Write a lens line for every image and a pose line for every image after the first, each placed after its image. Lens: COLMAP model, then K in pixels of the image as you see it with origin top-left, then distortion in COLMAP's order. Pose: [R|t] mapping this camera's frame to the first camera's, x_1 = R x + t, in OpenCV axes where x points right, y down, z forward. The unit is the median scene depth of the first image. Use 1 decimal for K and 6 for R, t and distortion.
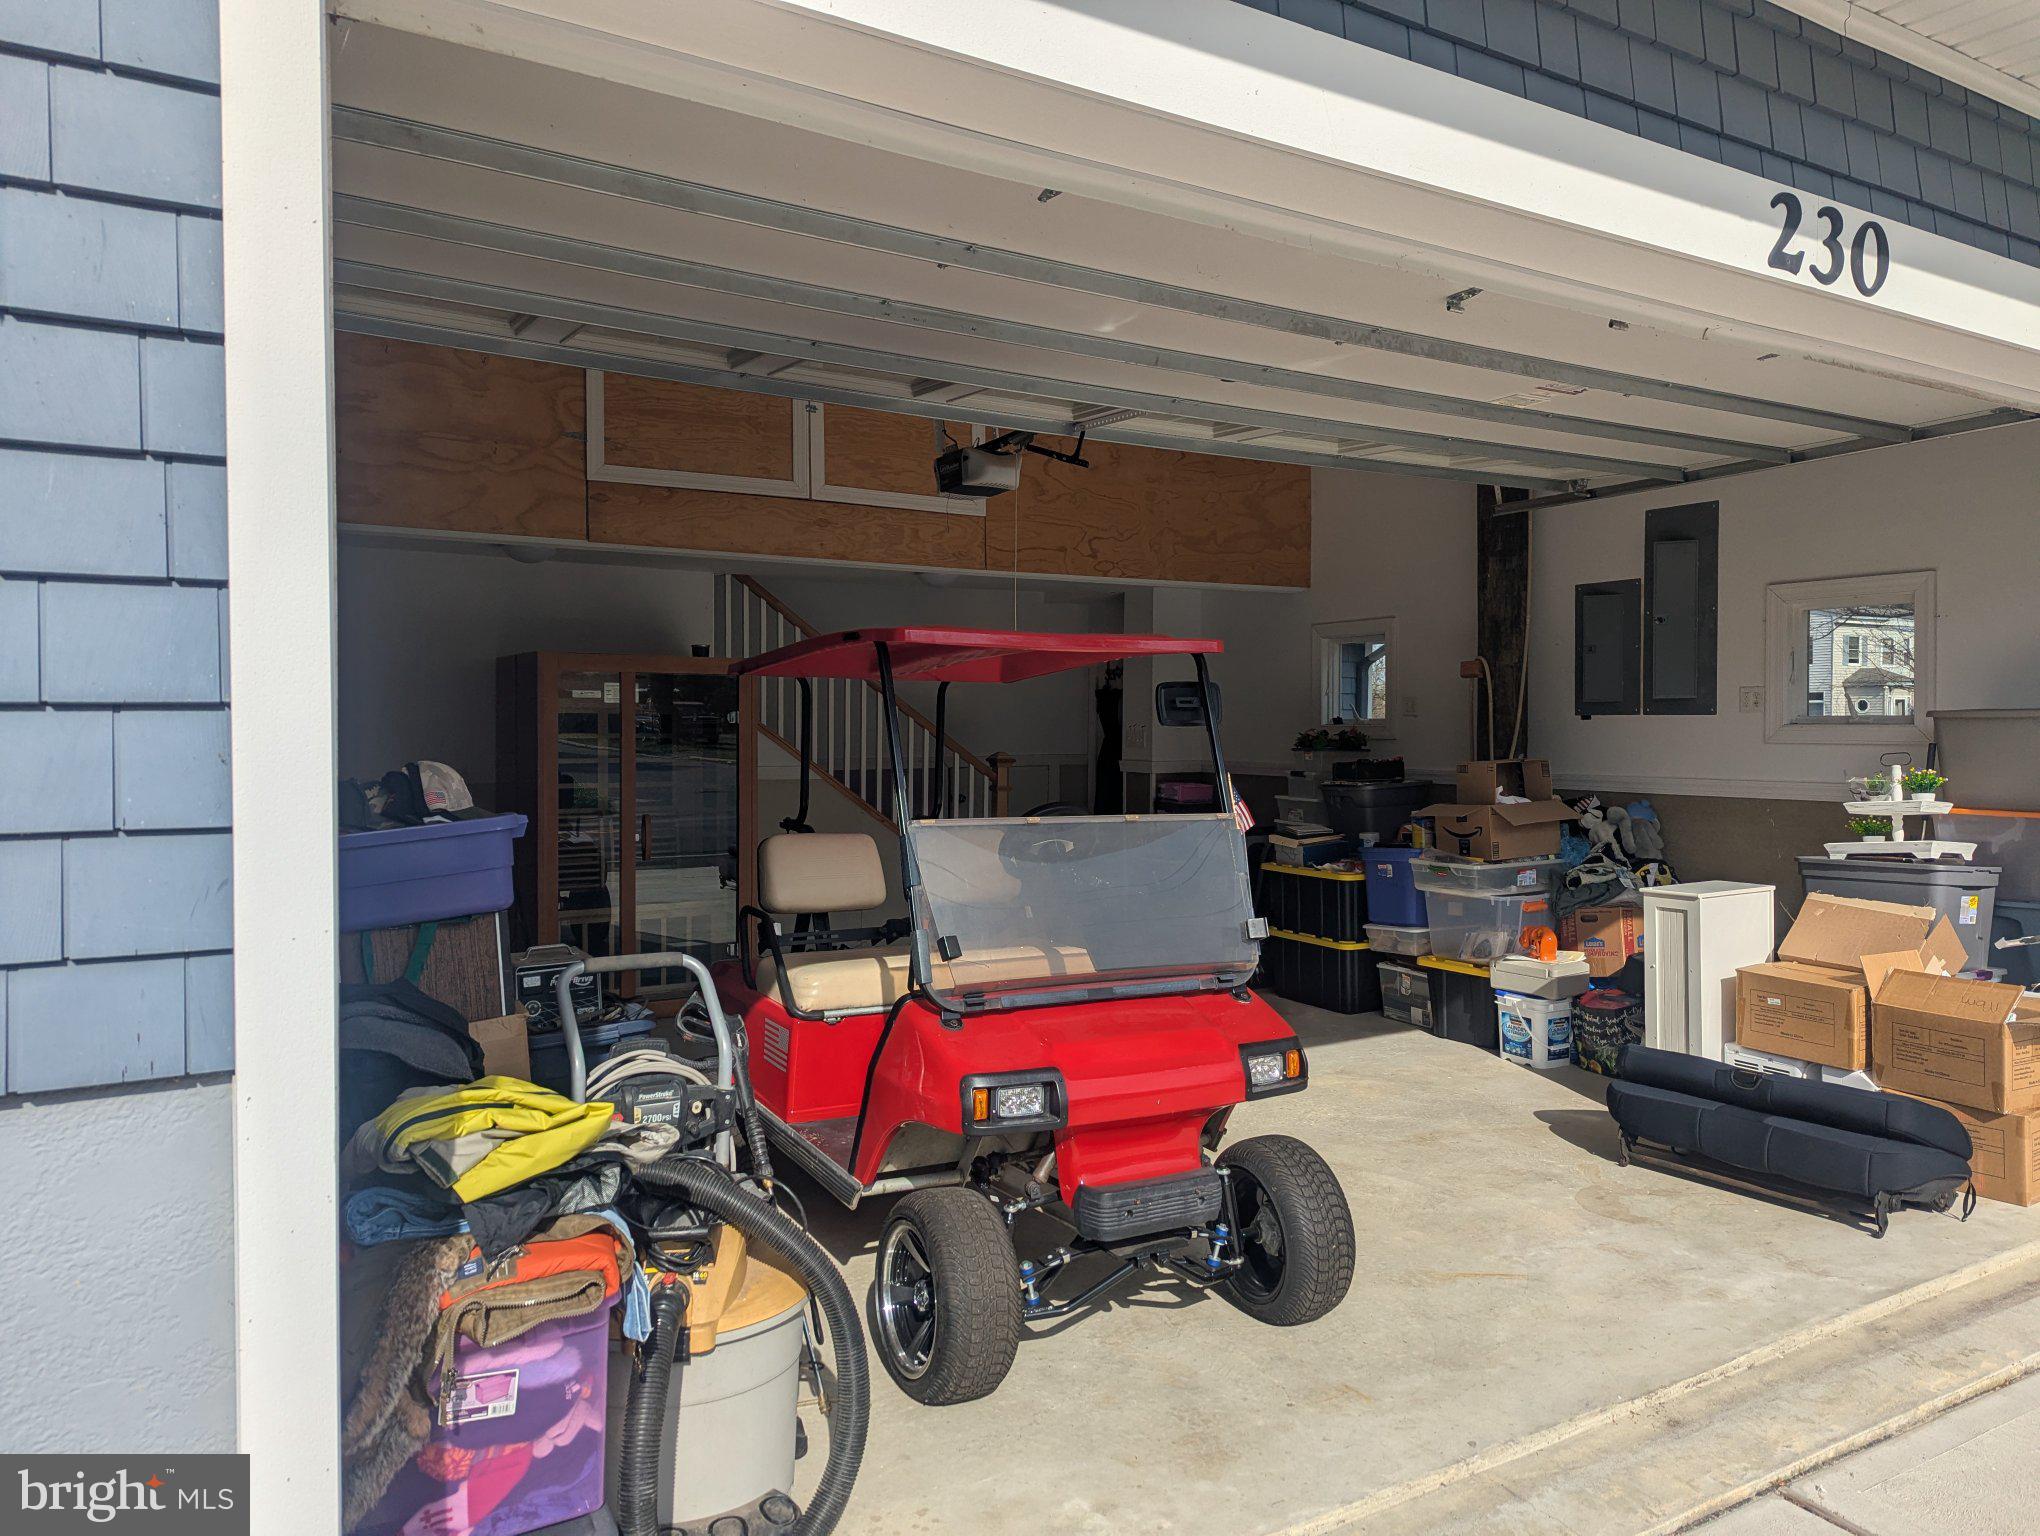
lens RADIAL K [[1432.5, 0, 1019.6], [0, 1432.5, 769.1], [0, 0, 1]] dist [0.049137, -0.023909]
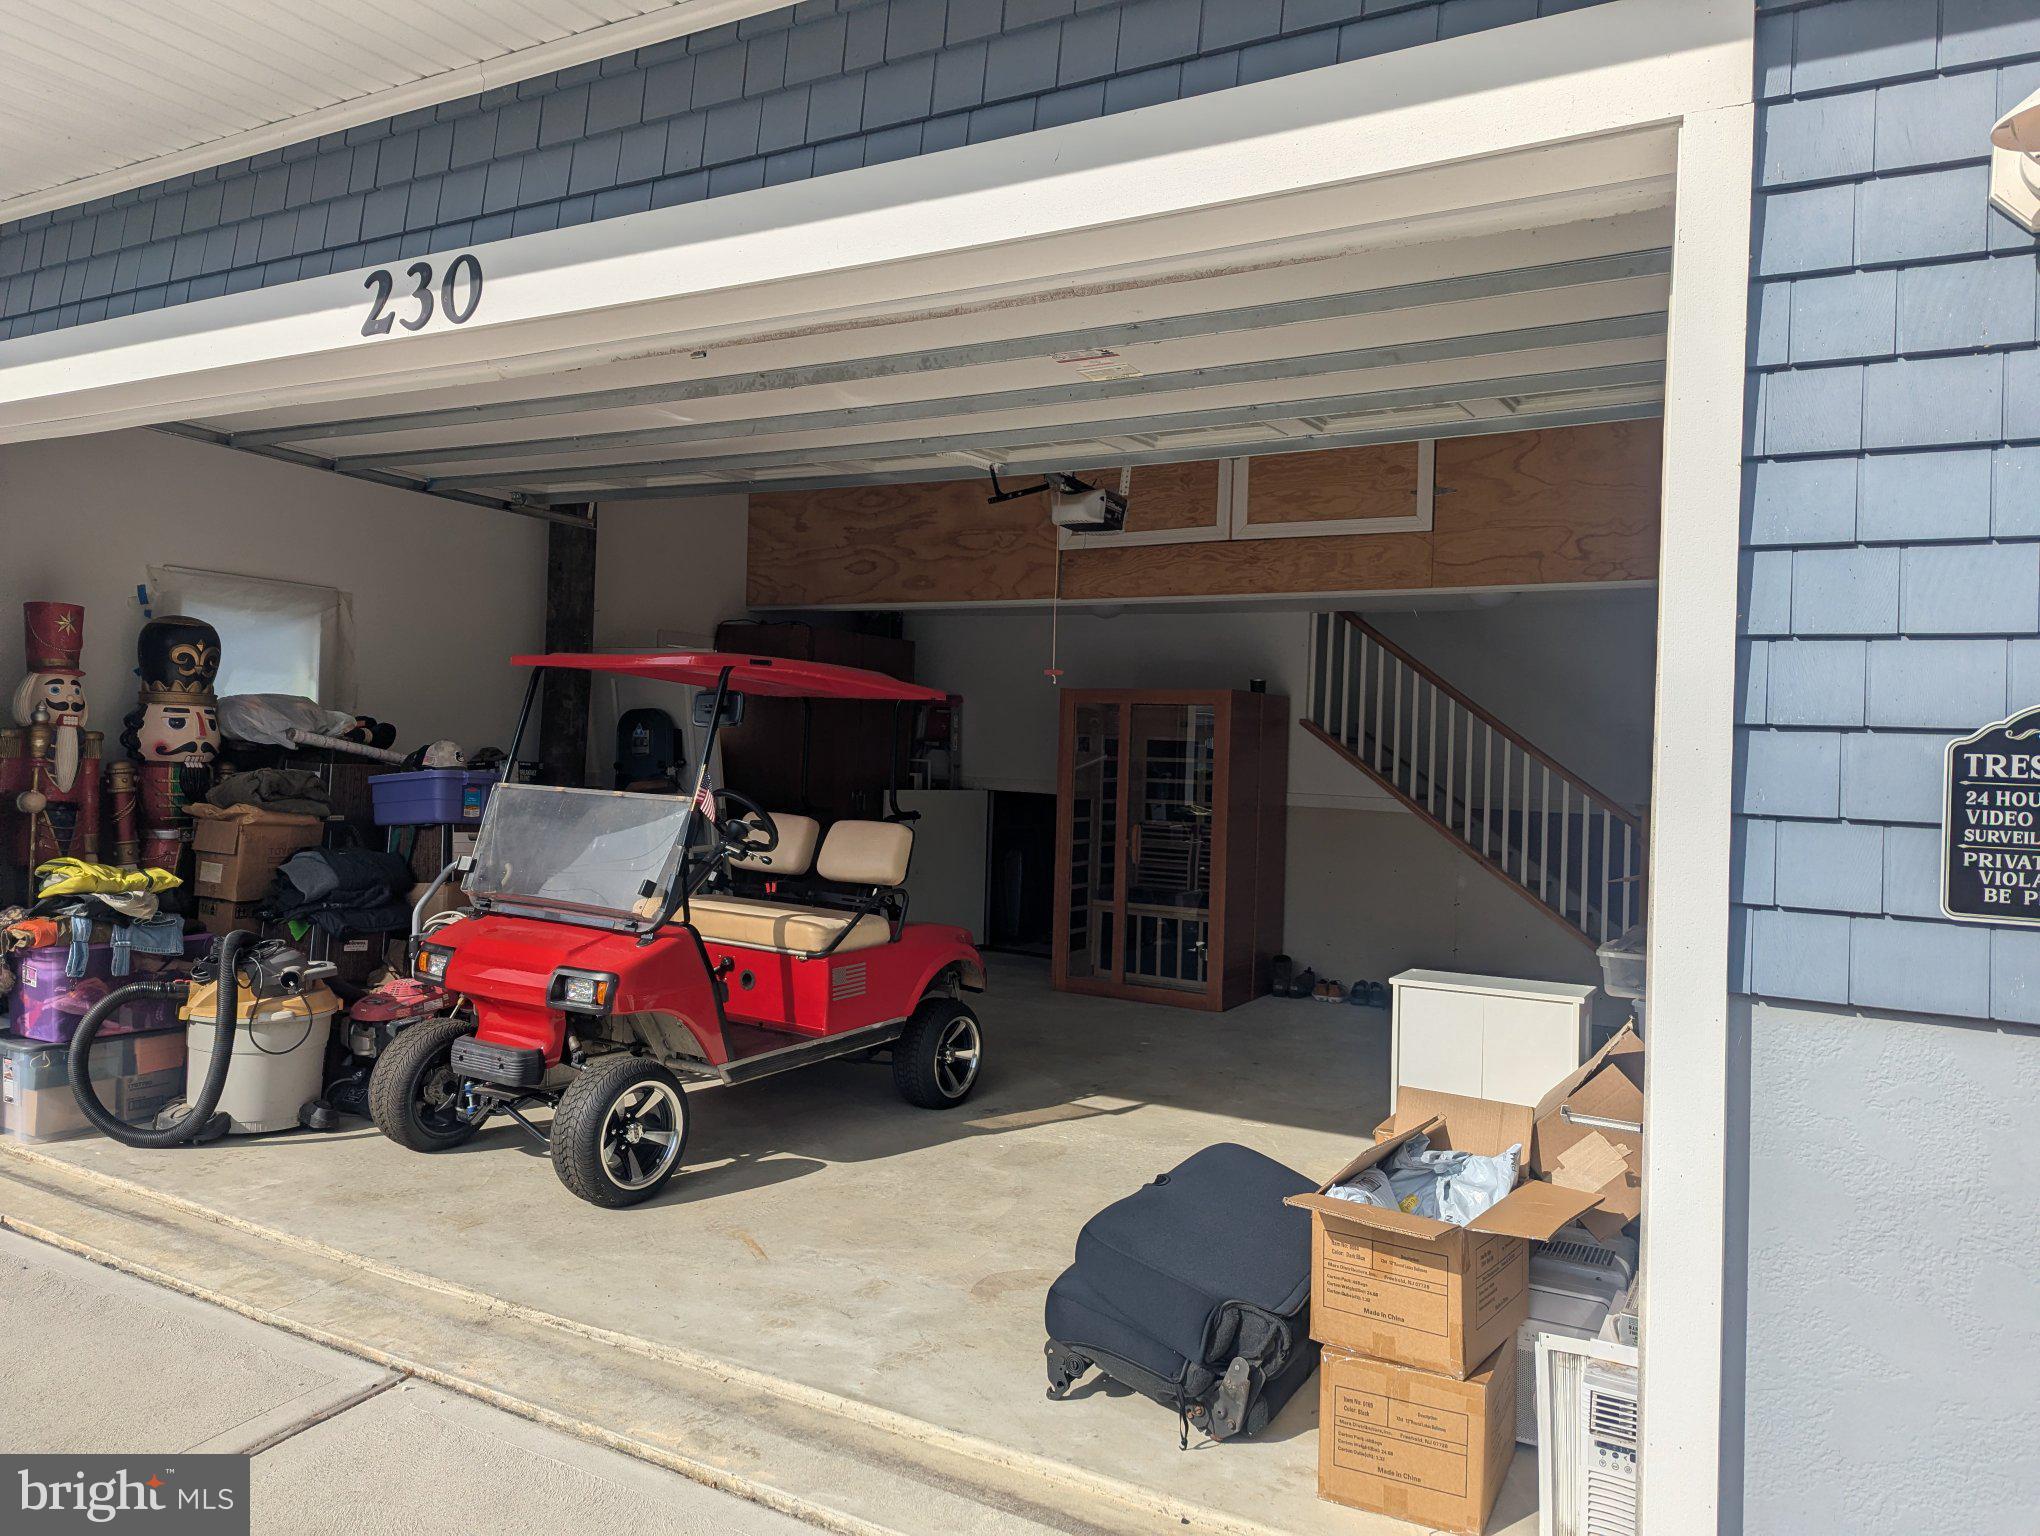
lens RADIAL K [[1432.5, 0, 1024.2], [0, 1432.5, 759.8], [0, 0, 1]] dist [0.049137, -0.023909]
pose [[0.478776, 0.016752, -0.877777, 1.517438], [-0.058484, 0.998206, -0.012849, -0.000532], [0.875987, 0.057488, 0.478896, 0.742970]]
